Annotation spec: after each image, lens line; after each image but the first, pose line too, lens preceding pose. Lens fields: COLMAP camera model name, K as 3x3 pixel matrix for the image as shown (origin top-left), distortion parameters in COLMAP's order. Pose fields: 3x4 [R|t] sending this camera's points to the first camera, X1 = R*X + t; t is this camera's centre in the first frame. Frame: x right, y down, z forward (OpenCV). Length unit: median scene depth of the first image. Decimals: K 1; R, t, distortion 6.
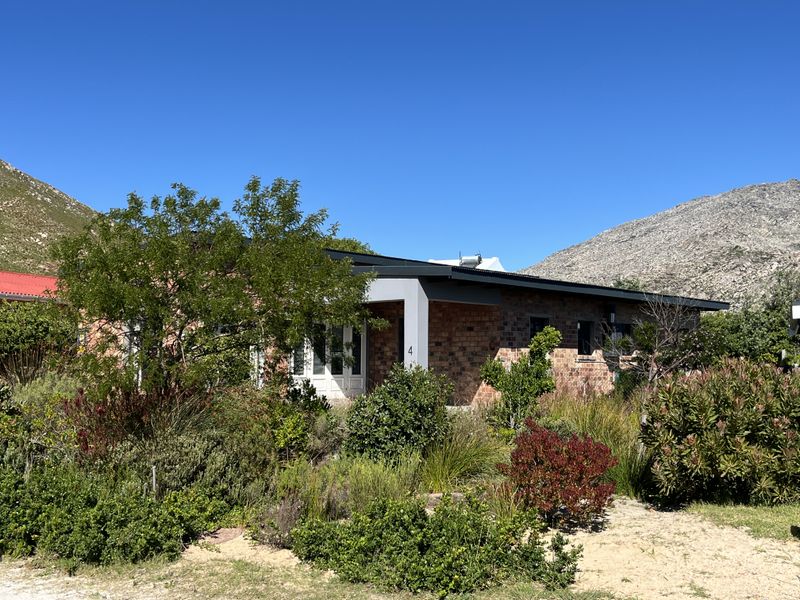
lens RADIAL K [[859.9, 0, 398.2], [0, 859.9, 297.4], [0, 0, 1]] dist [0.043437, 0.000000]
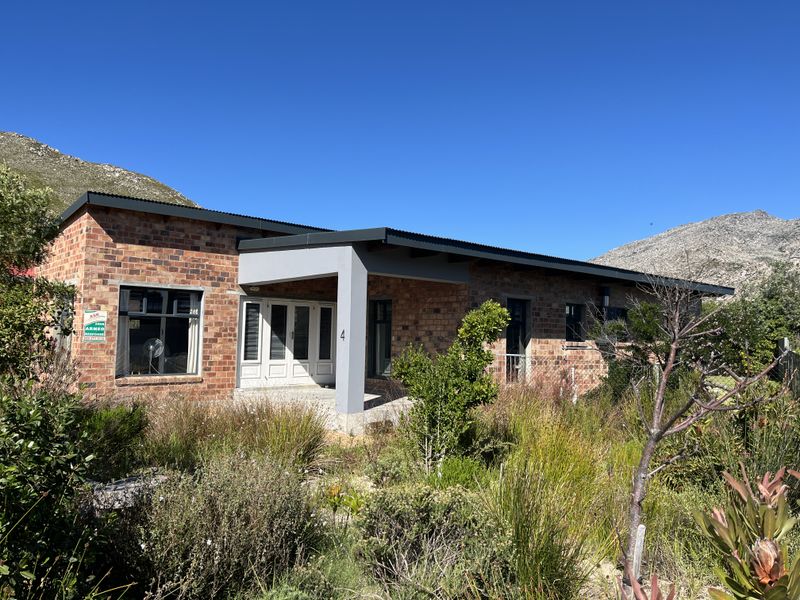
lens RADIAL K [[602.6, 0, 402.7], [0, 602.6, 304.6], [0, 0, 1]] dist [0.056033, -0.061008]
pose [[0.995097, 0.005438, -0.098755, 0.106507], [-0.004022, 0.999886, 0.014533, 0.020864], [0.098823, -0.014064, 0.995006, 0.372332]]
